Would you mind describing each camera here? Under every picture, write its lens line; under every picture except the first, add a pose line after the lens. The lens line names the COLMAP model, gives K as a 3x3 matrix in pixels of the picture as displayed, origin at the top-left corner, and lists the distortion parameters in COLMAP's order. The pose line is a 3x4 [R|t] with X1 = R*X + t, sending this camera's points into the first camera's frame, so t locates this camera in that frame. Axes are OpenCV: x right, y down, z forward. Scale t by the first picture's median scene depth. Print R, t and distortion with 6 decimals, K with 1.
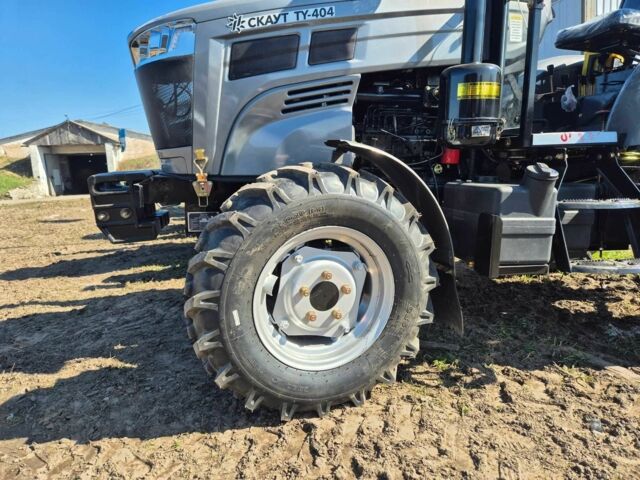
lens RADIAL K [[428.6, 0, 321.5], [0, 428.6, 230.6], [0, 0, 1]] dist [0.073462, -0.058957]
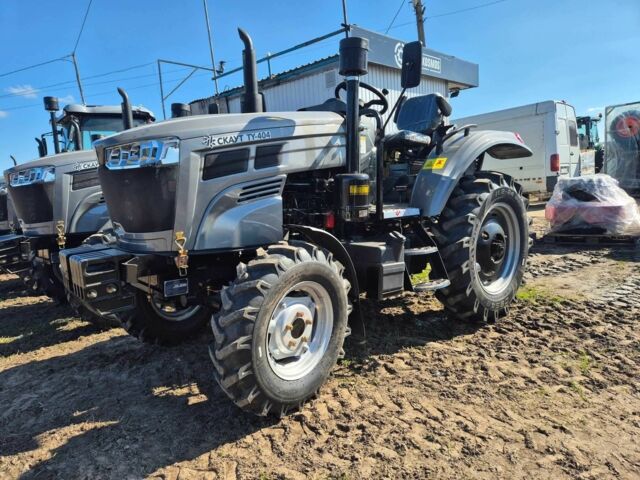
lens RADIAL K [[425.2, 0, 318.2], [0, 425.2, 235.7], [0, 0, 1]] dist [0.075573, -0.048099]
pose [[0.870203, -0.061601, 0.488827, -0.611576], [0.089081, 0.995473, -0.033132, -0.109327], [-0.484573, 0.072377, 0.871752, -0.347234]]
